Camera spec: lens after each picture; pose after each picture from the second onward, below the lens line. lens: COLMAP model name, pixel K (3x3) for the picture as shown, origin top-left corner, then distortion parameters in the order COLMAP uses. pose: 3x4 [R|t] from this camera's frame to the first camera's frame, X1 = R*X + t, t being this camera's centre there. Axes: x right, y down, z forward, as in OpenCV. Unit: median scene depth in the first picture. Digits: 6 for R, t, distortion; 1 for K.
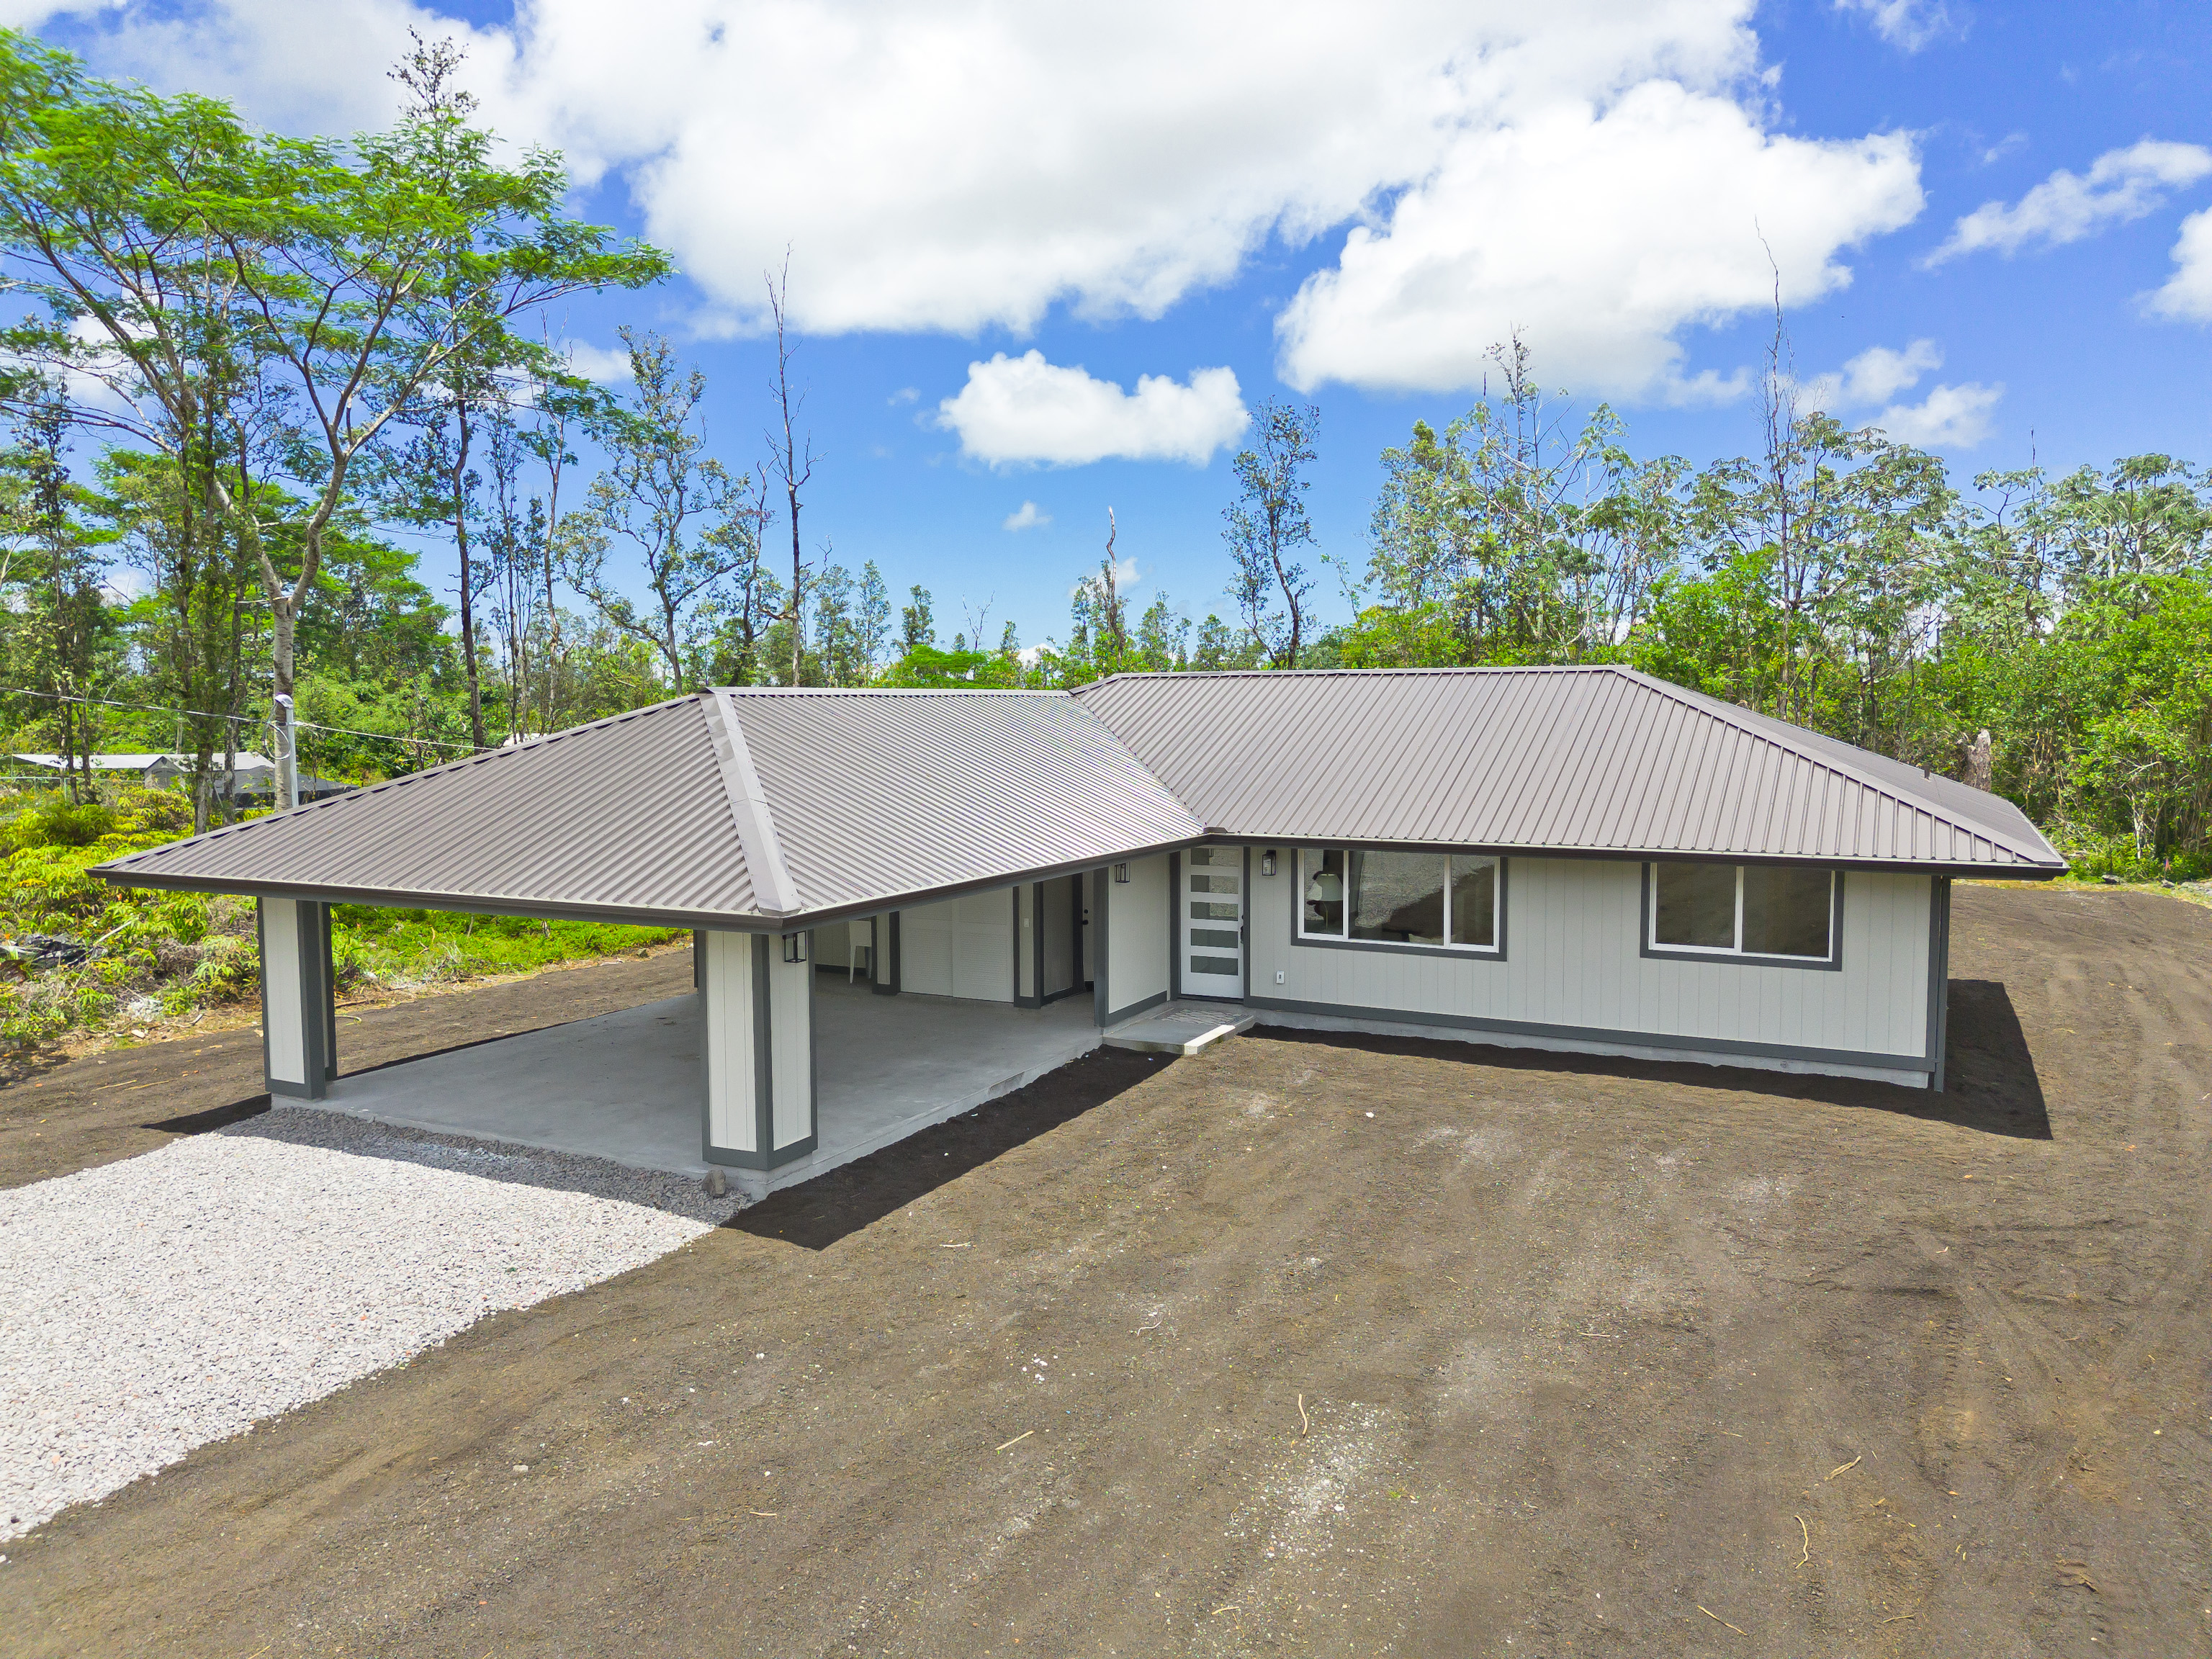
lens RADIAL K [[1592.8, 0, 1102.9], [0, 1592.8, 850.4], [0, 0, 1]] dist [0.057437, -0.038609]
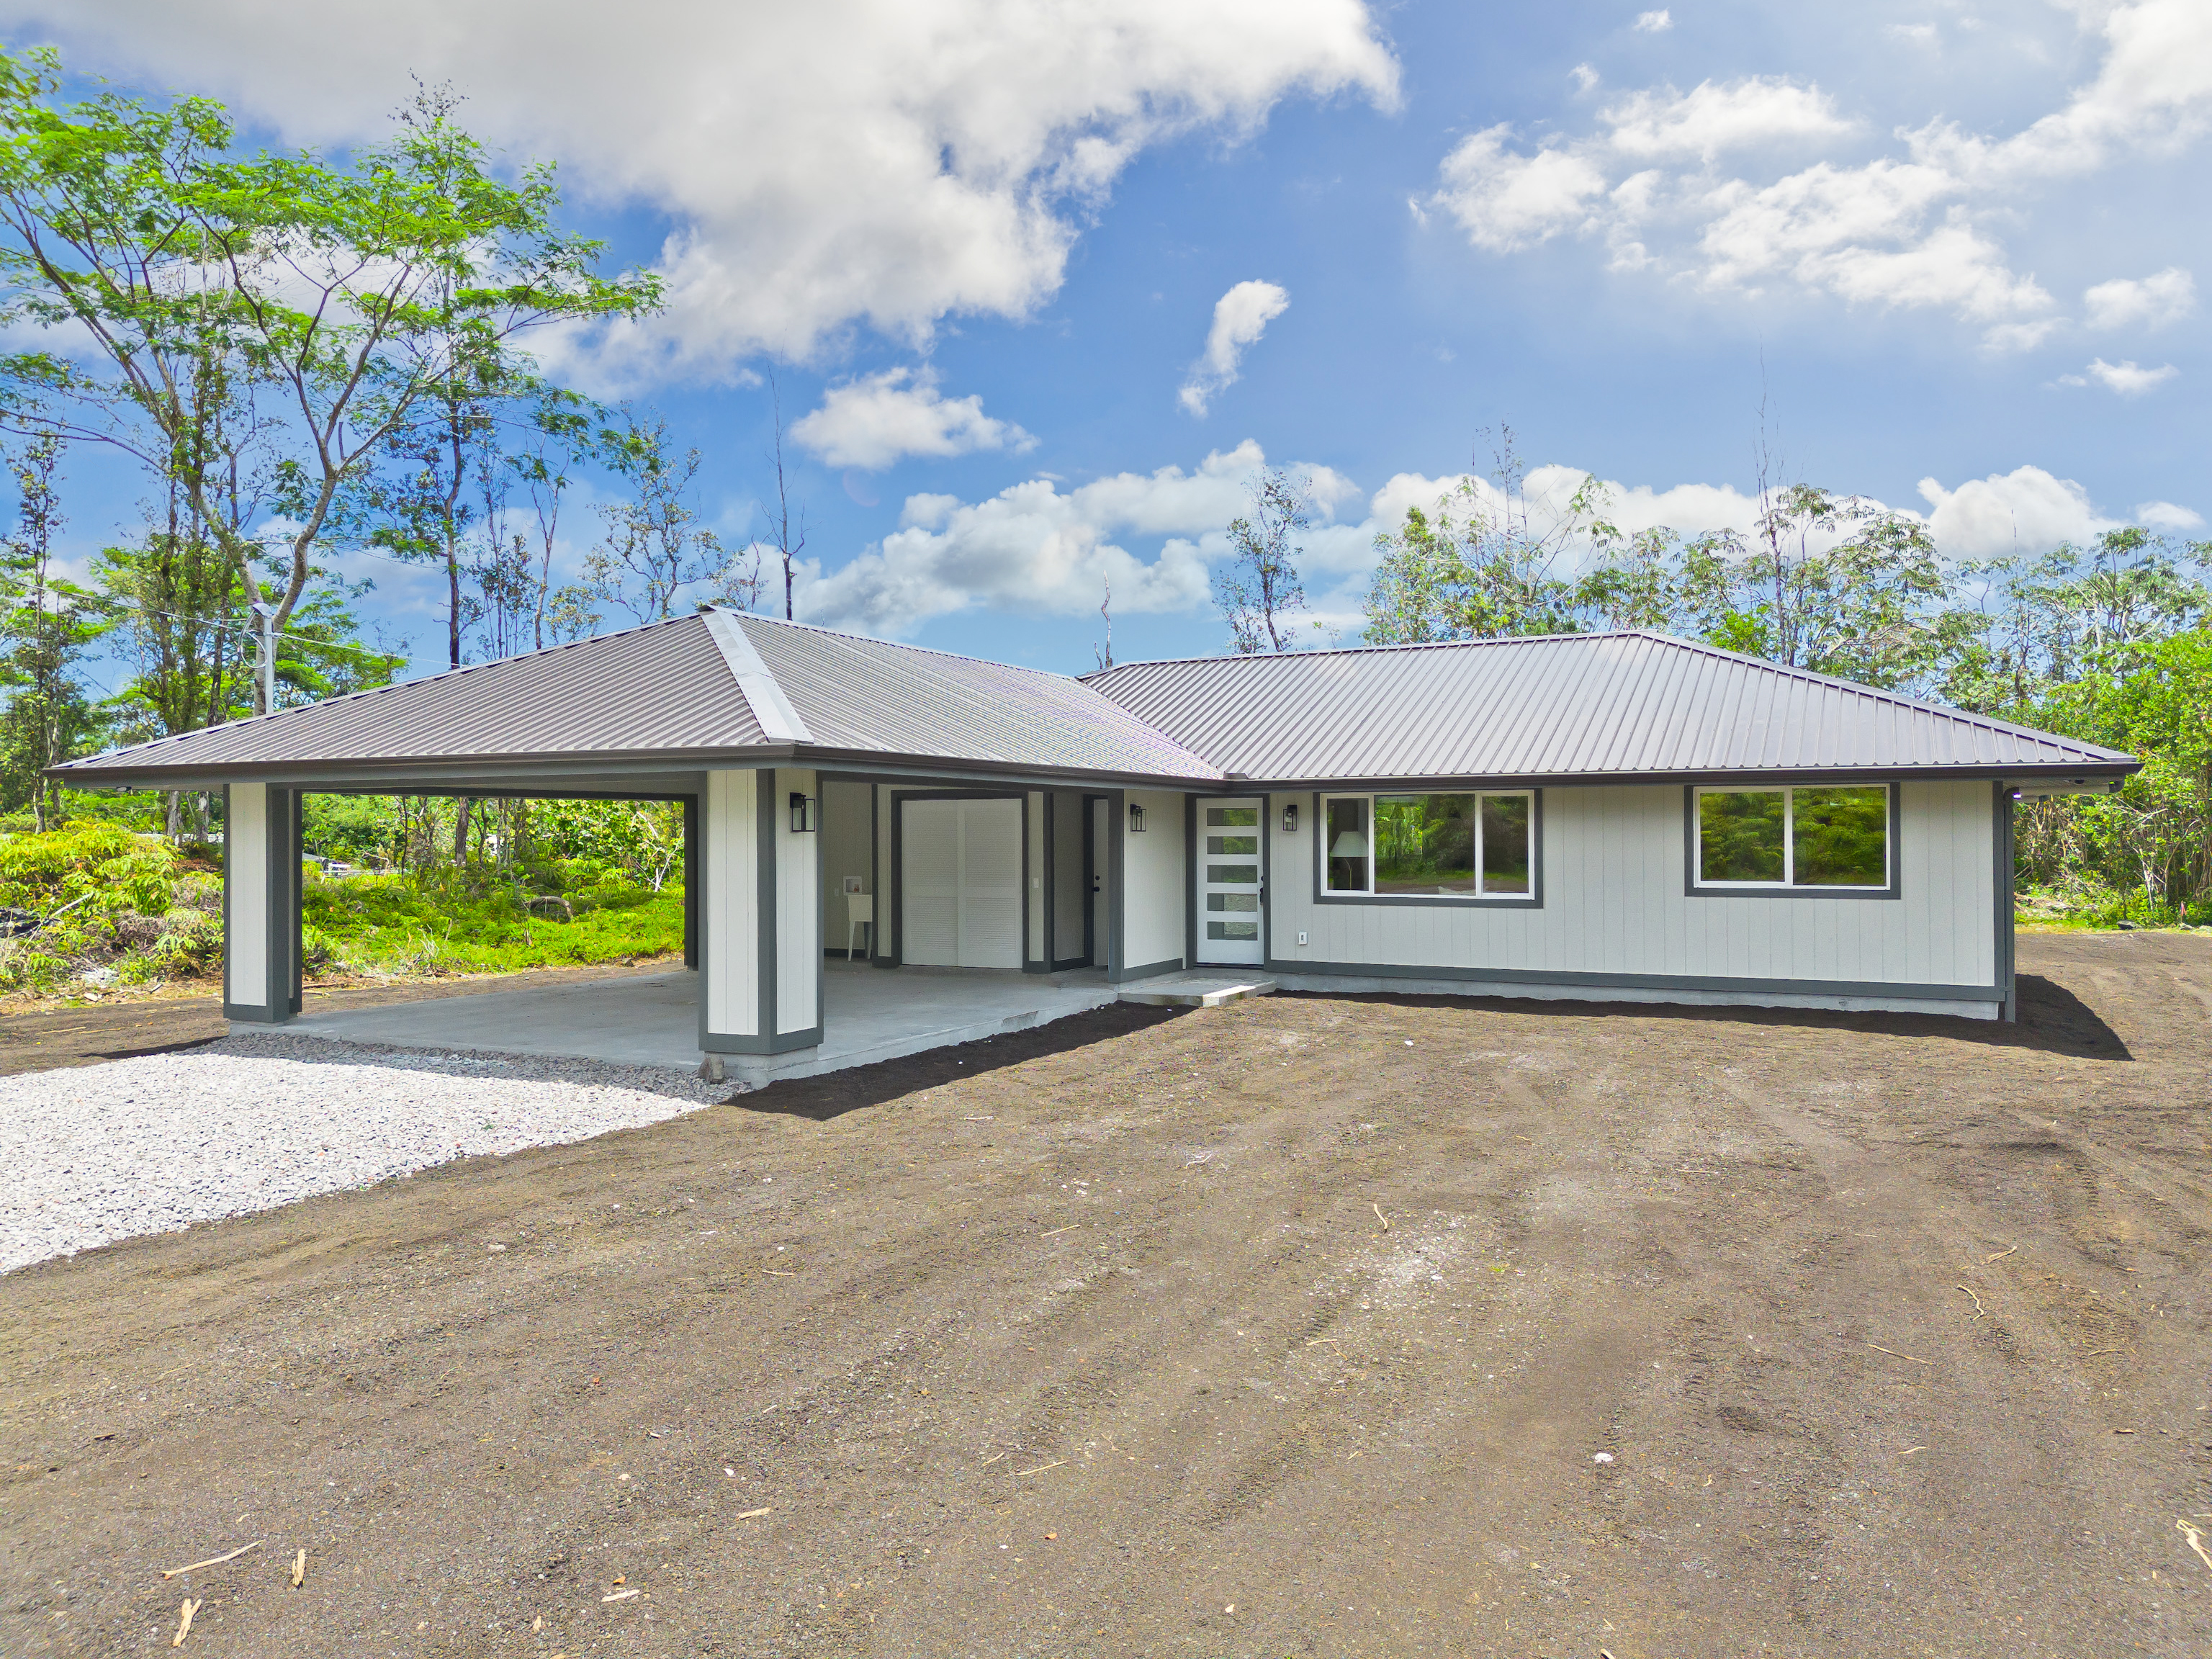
lens RADIAL K [[1592.8, 0, 1105.2], [0, 1592.8, 840.6], [0, 0, 1]] dist [0.057437, -0.038609]
pose [[0.999926, -0.002332, 0.011967, -0.021966], [0.003379, 0.996101, -0.088159, 0.127094], [-0.011715, 0.088193, 0.996035, 0.057938]]
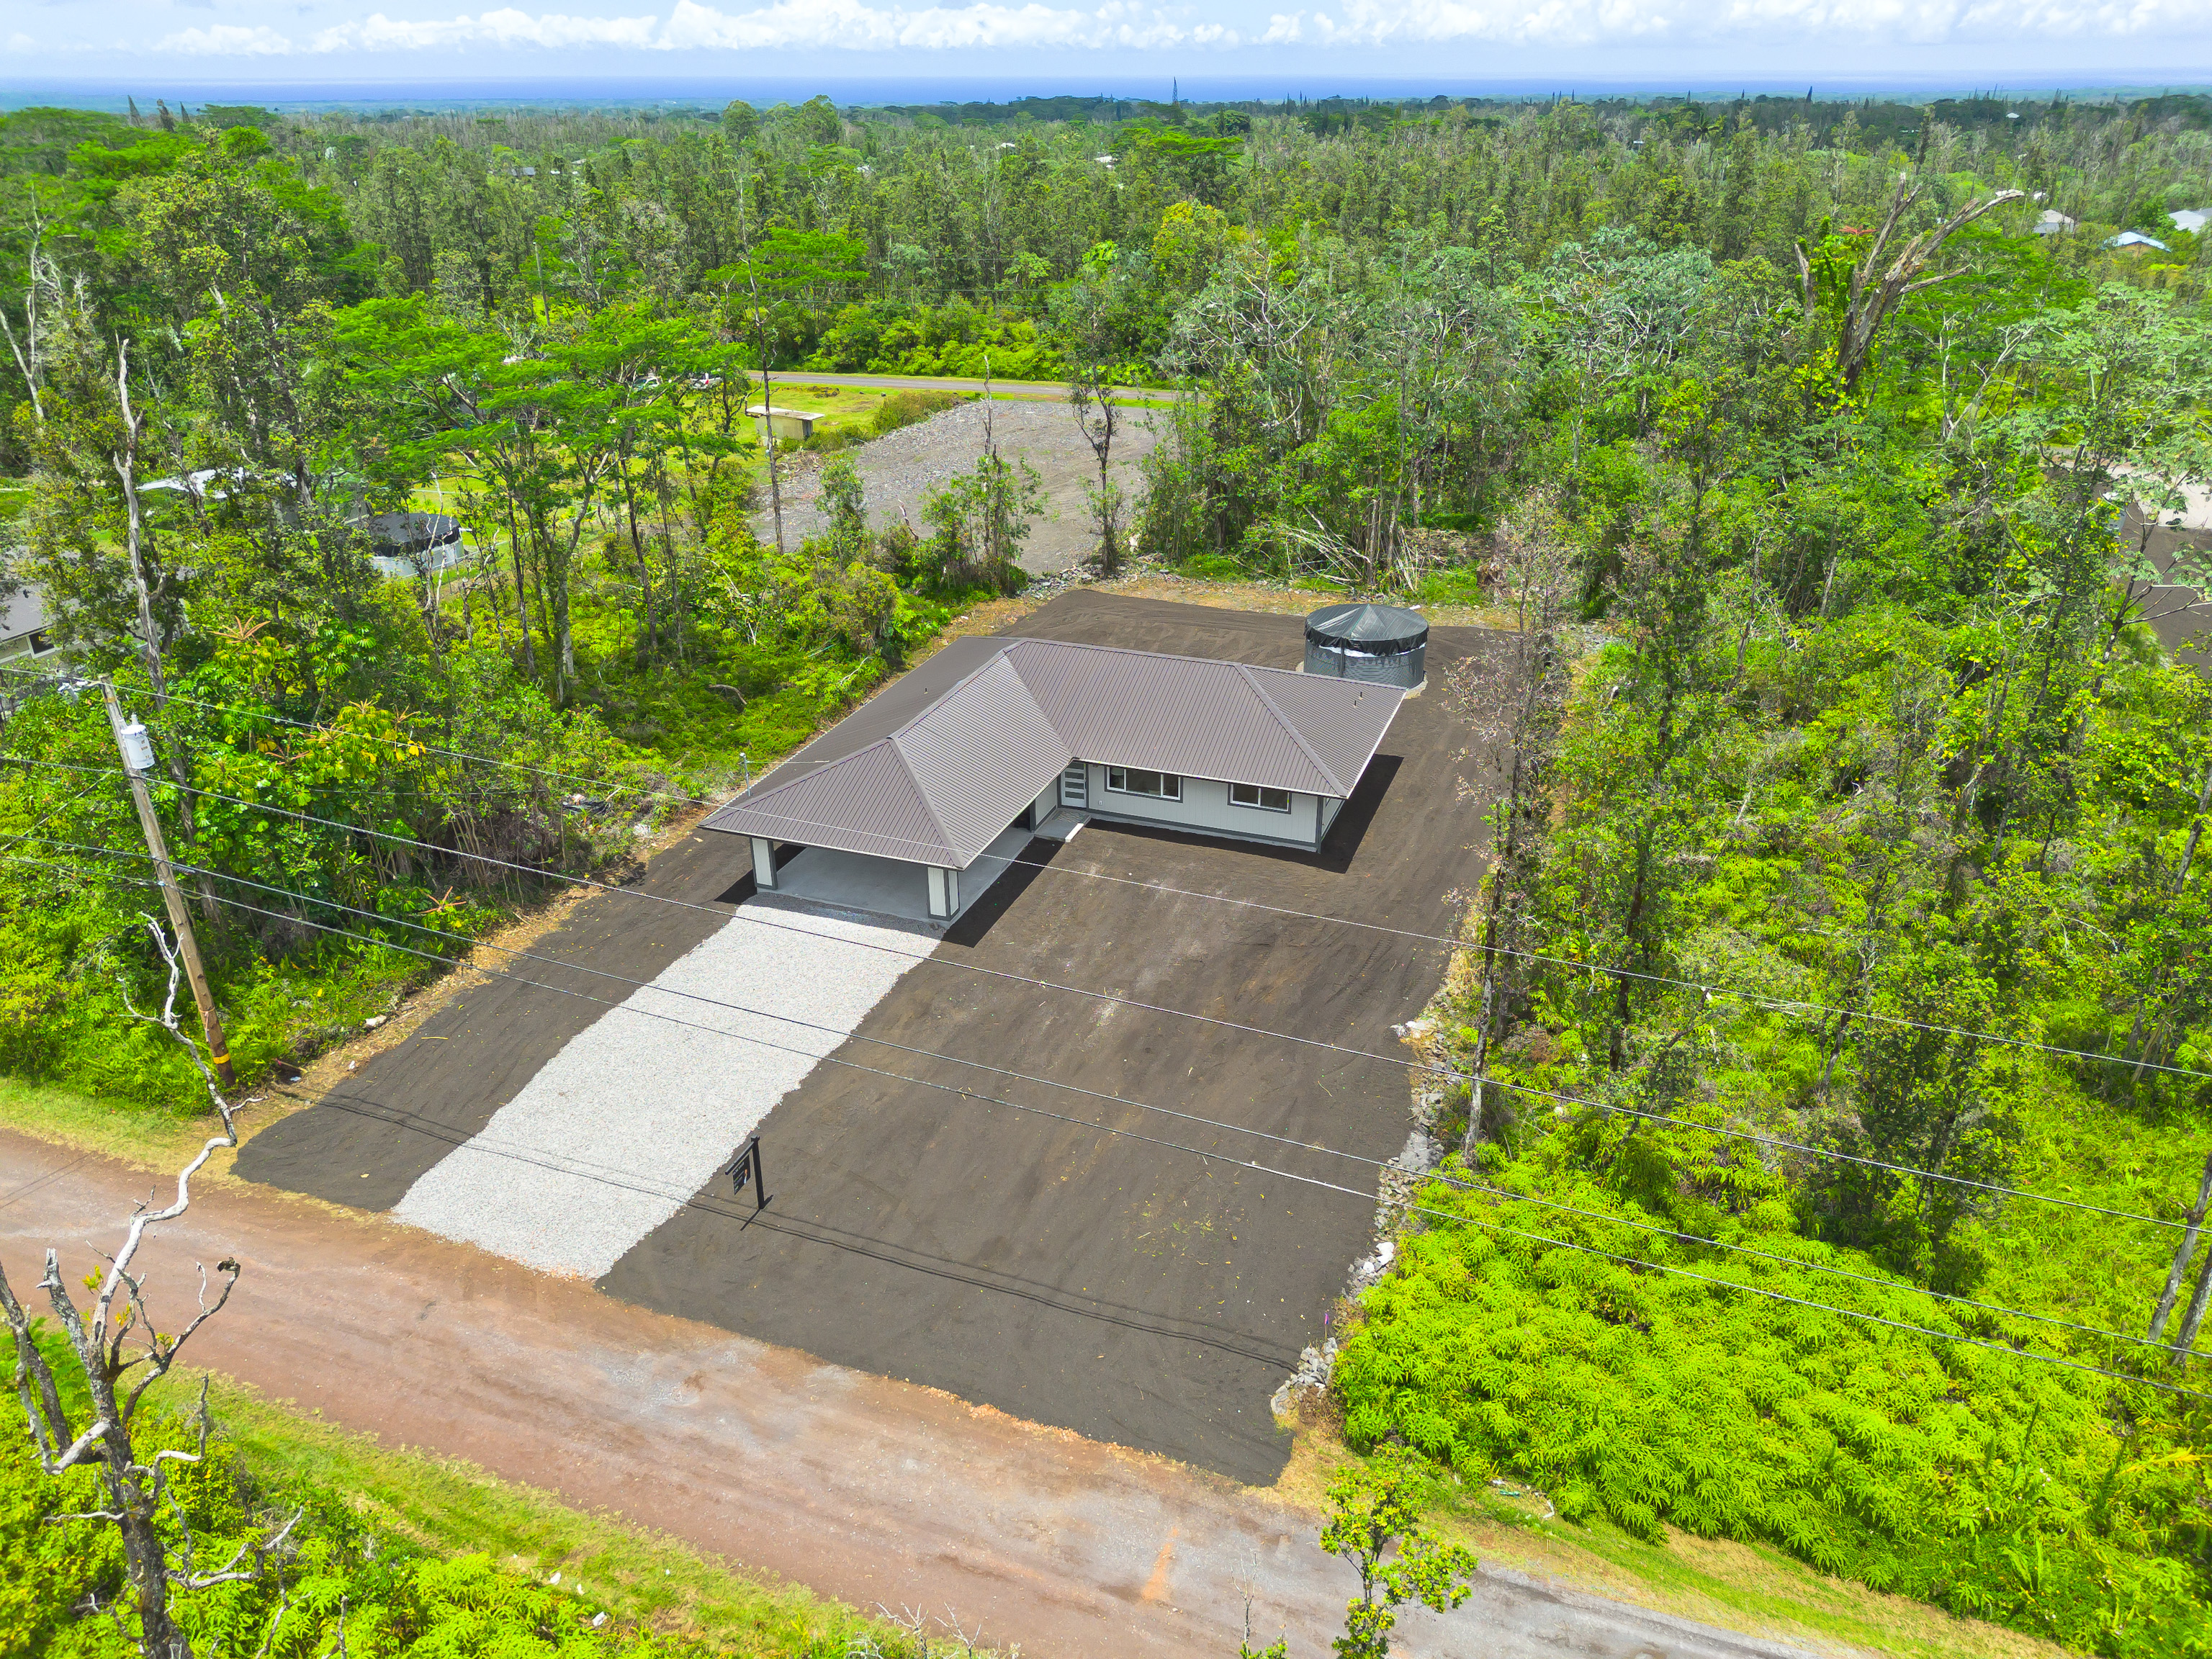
lens RADIAL K [[1592.8, 0, 1117.3], [0, 1592.8, 834.1], [0, 0, 1]] dist [0.057437, -0.038609]
pose [[0.993025, -0.048575, 0.107429, -0.169406], [0.009084, 0.939997, 0.341062, -0.901075], [-0.117550, -0.337707, 0.933882, -1.711849]]
